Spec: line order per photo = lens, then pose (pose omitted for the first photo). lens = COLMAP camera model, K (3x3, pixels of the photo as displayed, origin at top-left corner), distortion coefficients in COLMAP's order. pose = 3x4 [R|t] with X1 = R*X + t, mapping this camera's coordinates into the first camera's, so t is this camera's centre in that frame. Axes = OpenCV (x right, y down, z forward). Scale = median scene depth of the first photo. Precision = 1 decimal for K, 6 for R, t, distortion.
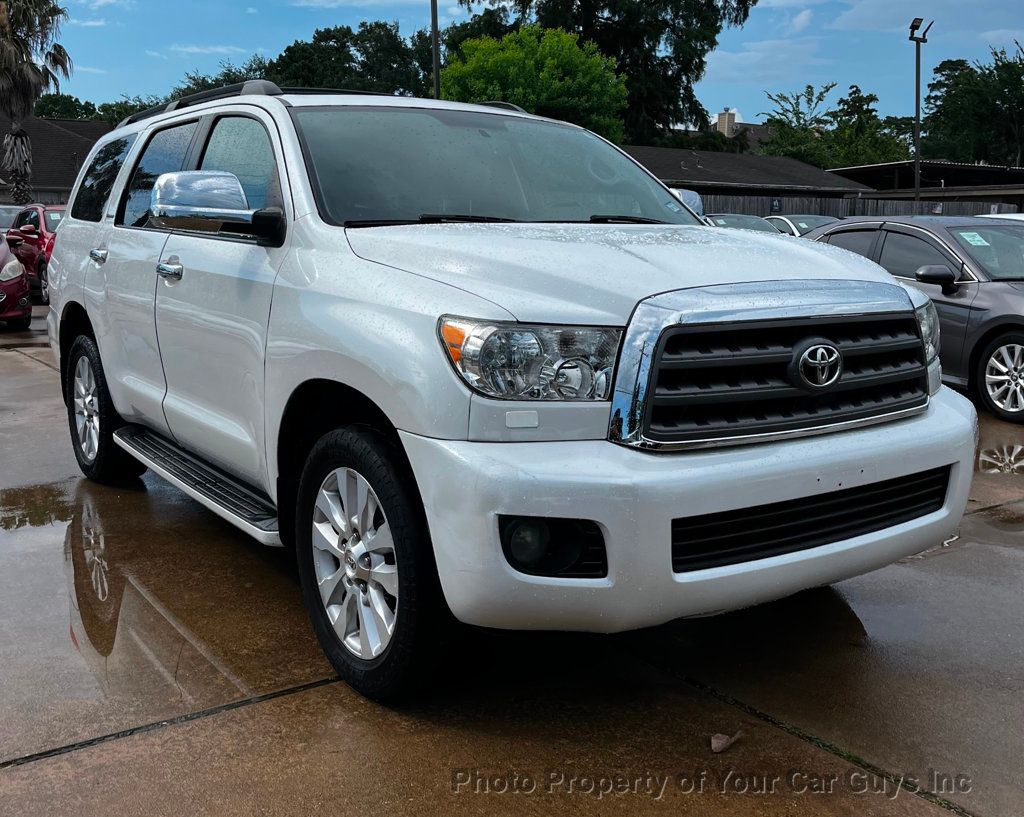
lens RADIAL K [[1037.1, 0, 502.2], [0, 1037.1, 437.0], [0, 0, 1]] dist [0.022918, 0.000000]
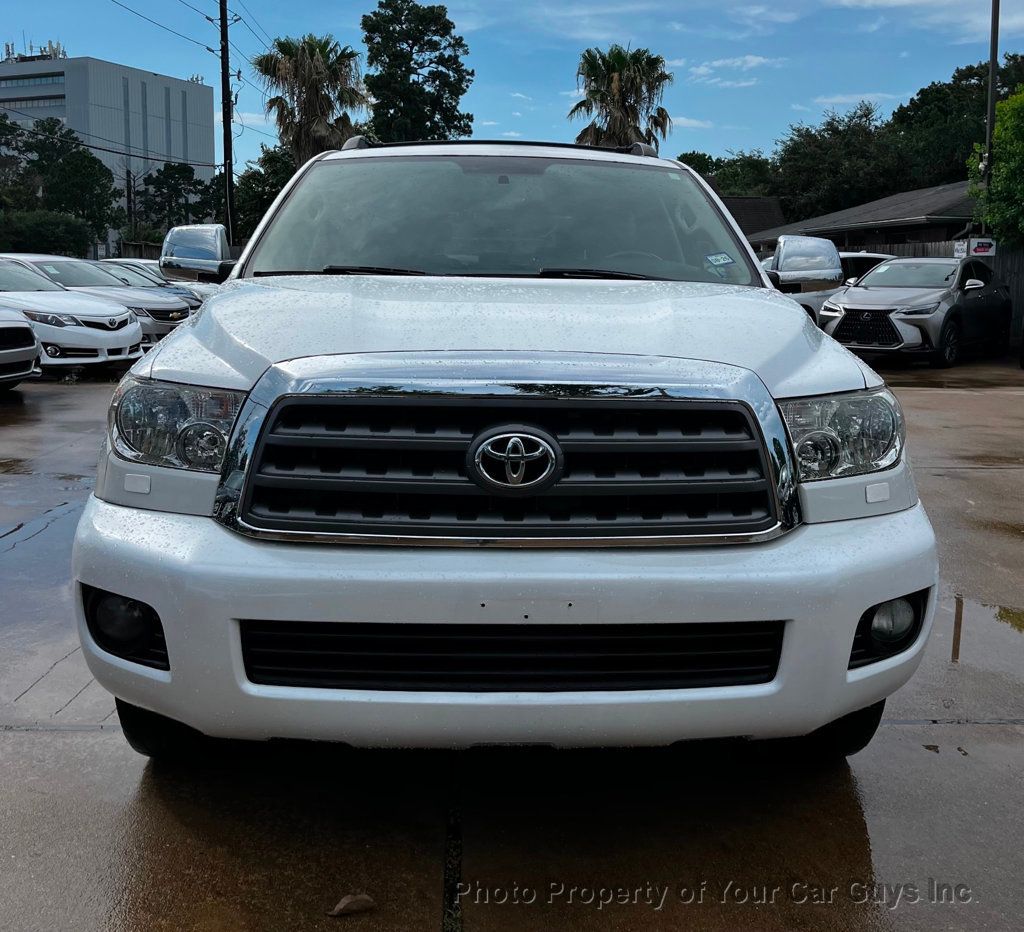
lens RADIAL K [[1041.8, 0, 507.2], [0, 1041.8, 466.6], [0, 0, 1]] dist [0.022250, 0.000000]
pose [[0.851354, 0.103355, -0.514308, 0.594921], [-0.113645, 0.993455, 0.011524, -0.061259], [0.512133, 0.048638, 0.857528, 0.279644]]
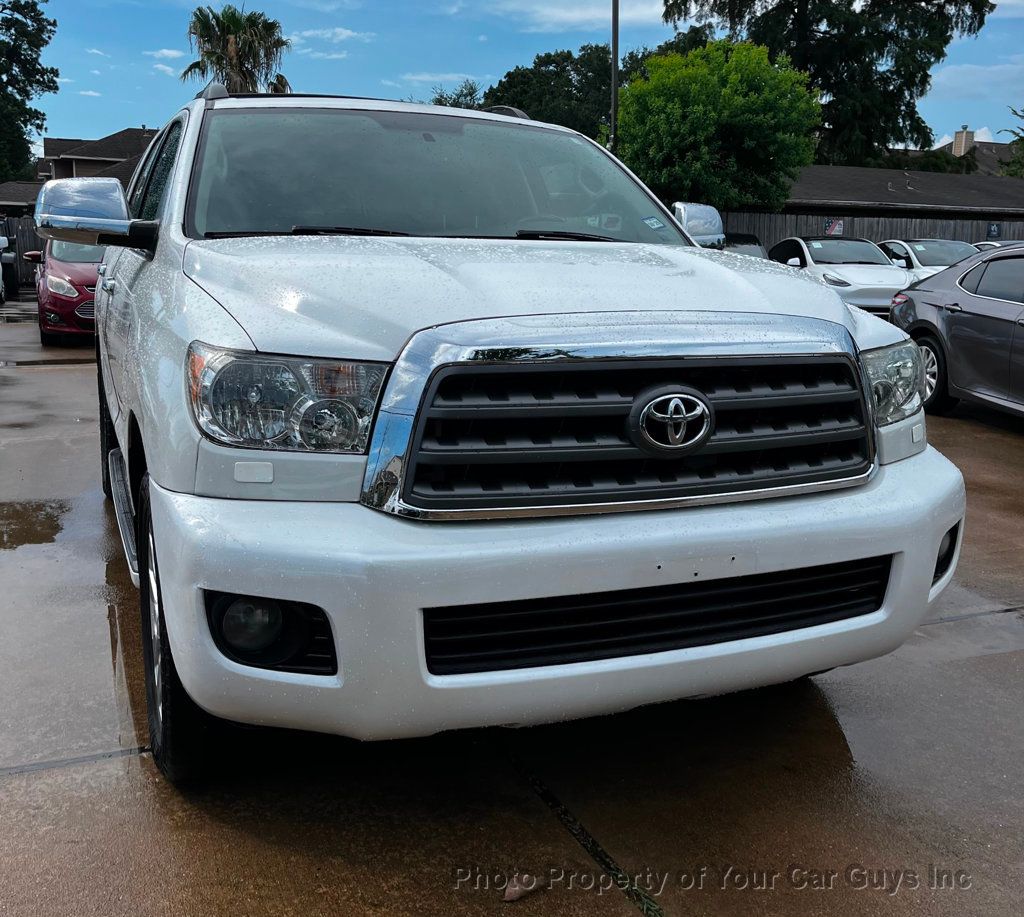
lens RADIAL K [[1041.8, 0, 491.7], [0, 1041.8, 464.2], [0, 0, 1]] dist [0.022250, 0.000000]
pose [[0.978778, 0.051813, -0.198265, 0.278391], [-0.051434, 0.998651, 0.007066, -0.029431], [0.198363, 0.003281, 0.980123, 0.175108]]
